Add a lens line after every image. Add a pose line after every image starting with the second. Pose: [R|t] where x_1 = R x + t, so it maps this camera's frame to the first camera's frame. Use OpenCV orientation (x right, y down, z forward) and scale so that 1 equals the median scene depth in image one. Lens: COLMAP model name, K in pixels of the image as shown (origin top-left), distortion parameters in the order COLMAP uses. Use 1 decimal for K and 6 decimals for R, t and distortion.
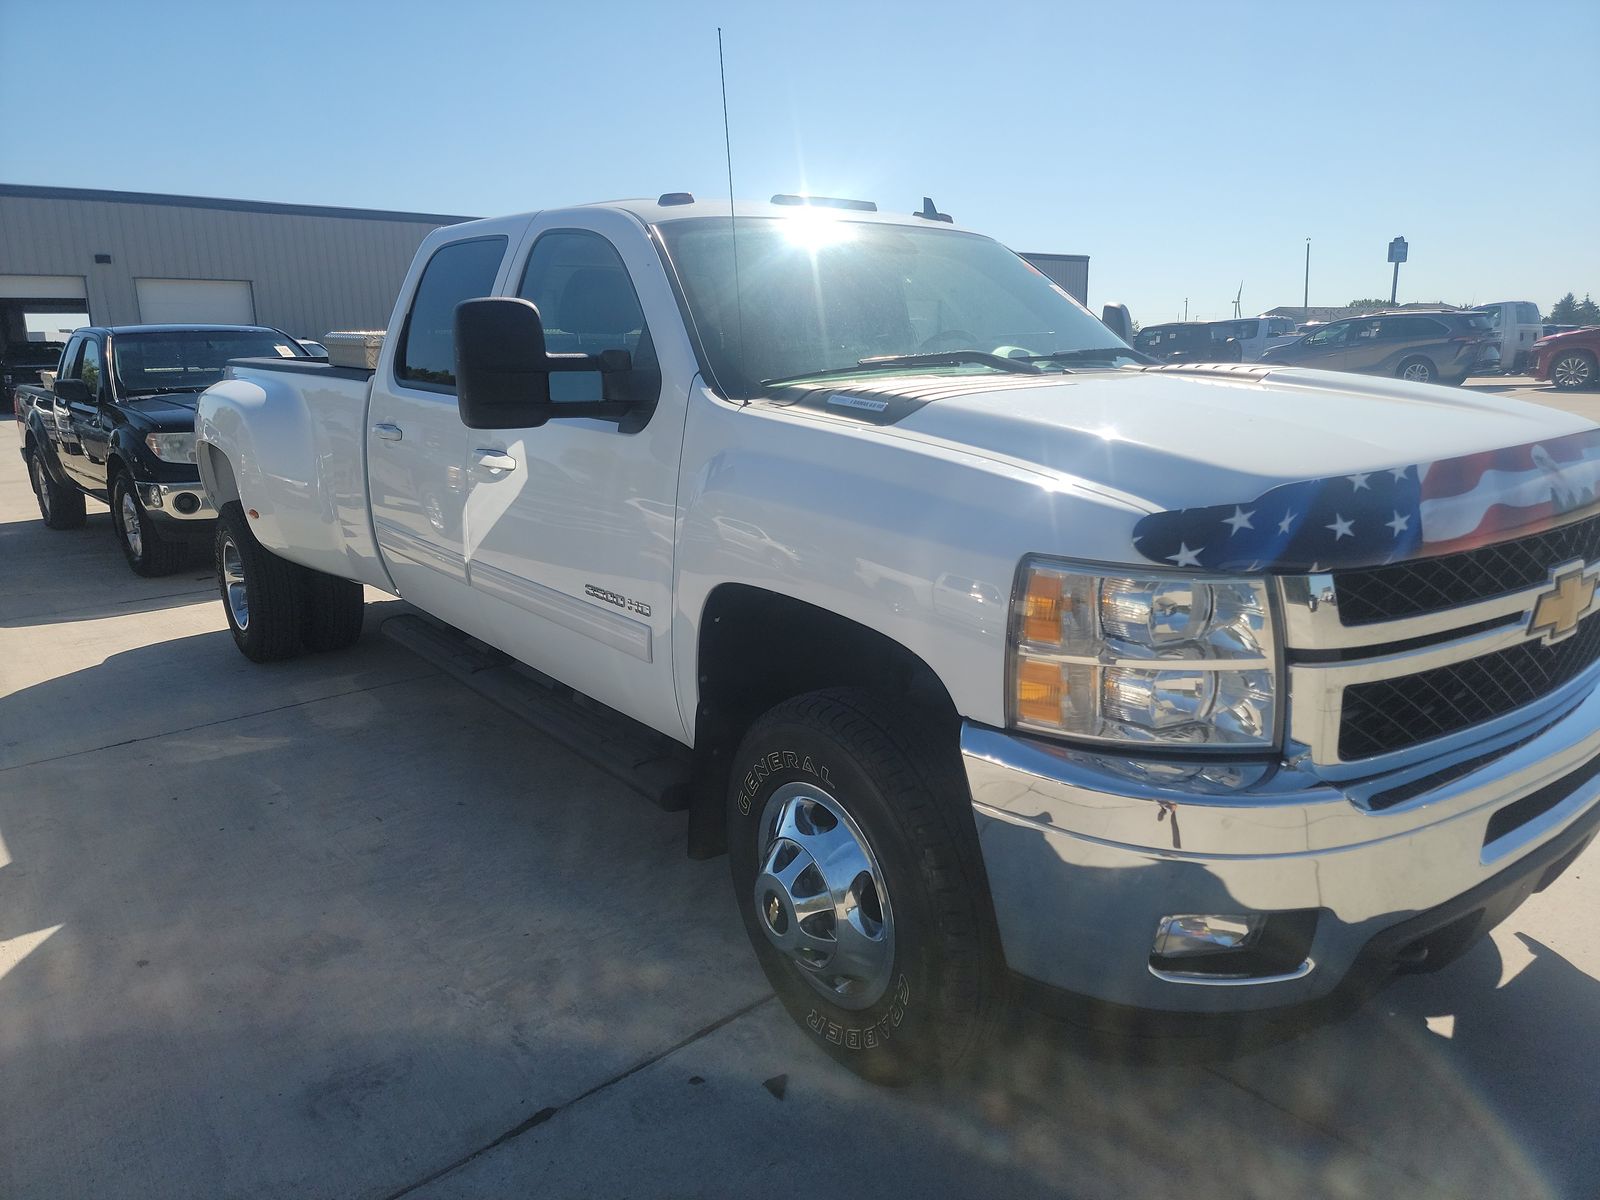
lens RADIAL K [[1105.6, 0, 800.0], [0, 1105.6, 600.0], [0, 0, 1]] dist [0.047137, -0.003123]
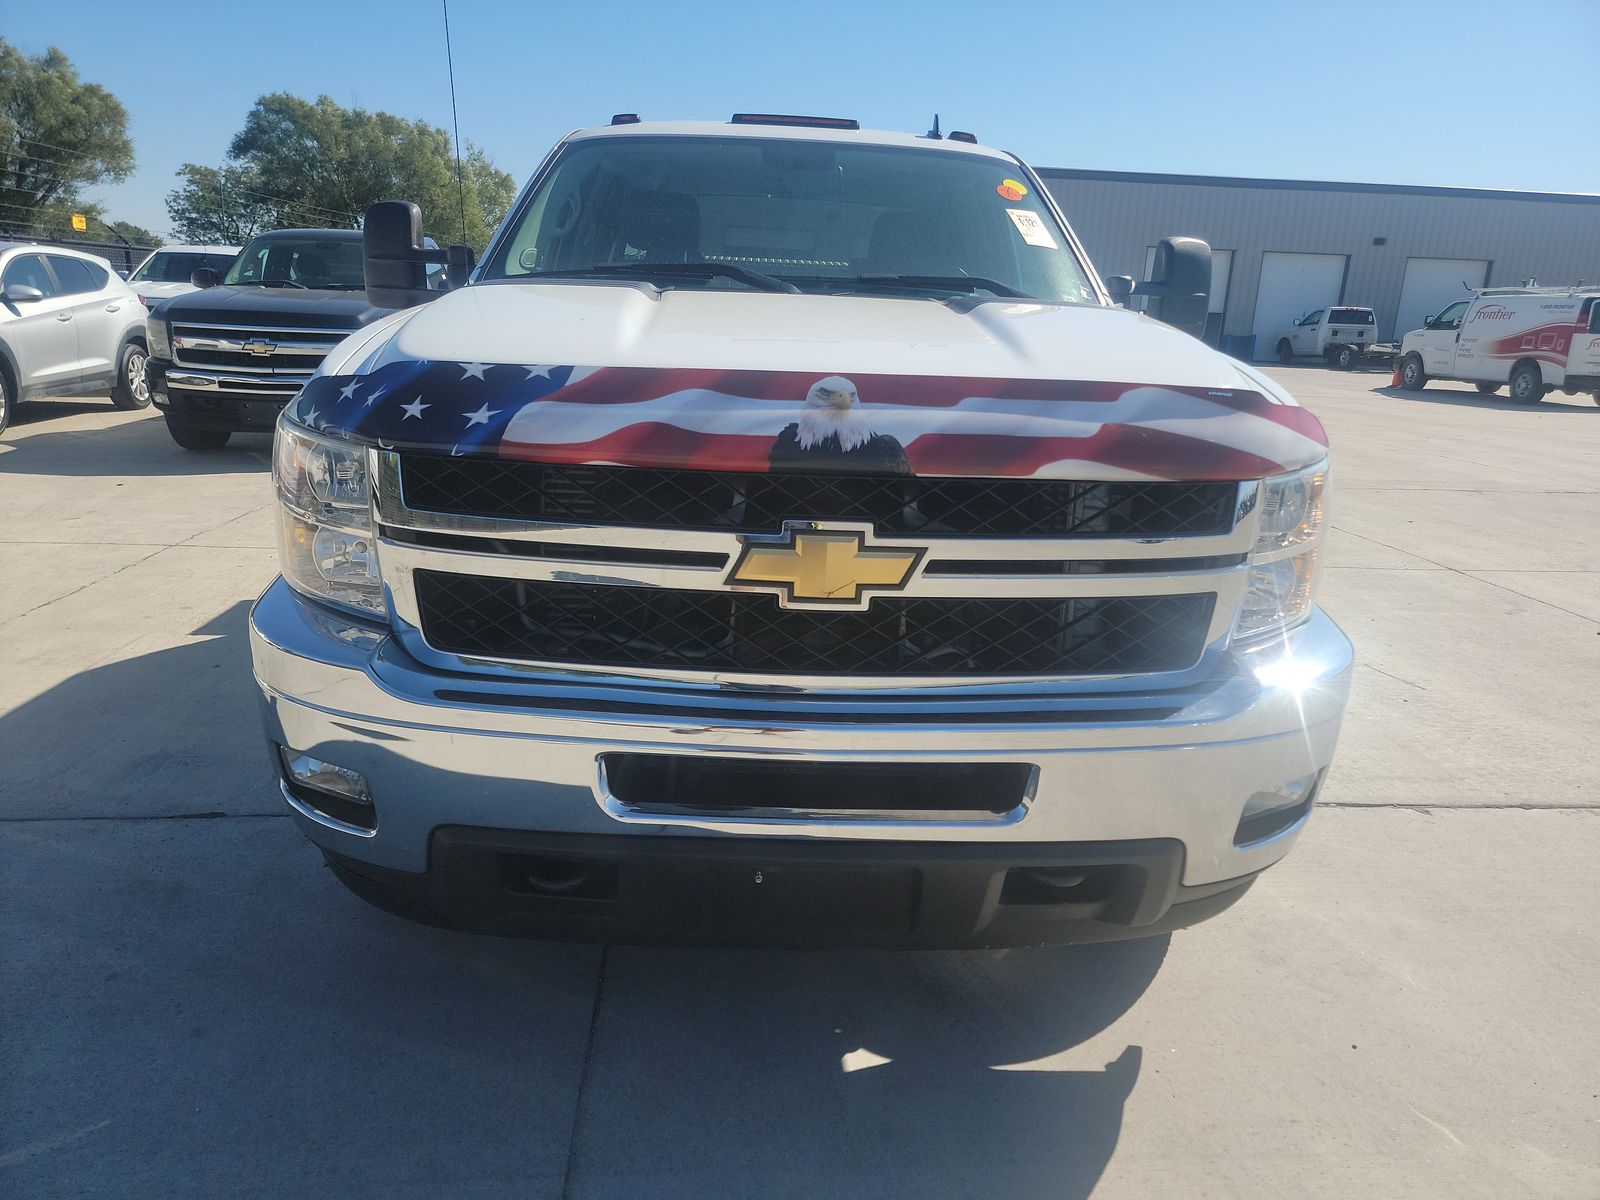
lens RADIAL K [[1105.6, 0, 800.0], [0, 1105.6, 600.0], [0, 0, 1]] dist [0.047137, -0.003123]
pose [[0.802222, 0.208532, -0.559423, 1.322717], [-0.190266, 0.977458, 0.091514, -0.053101], [0.565896, 0.033025, 0.823815, 0.365631]]
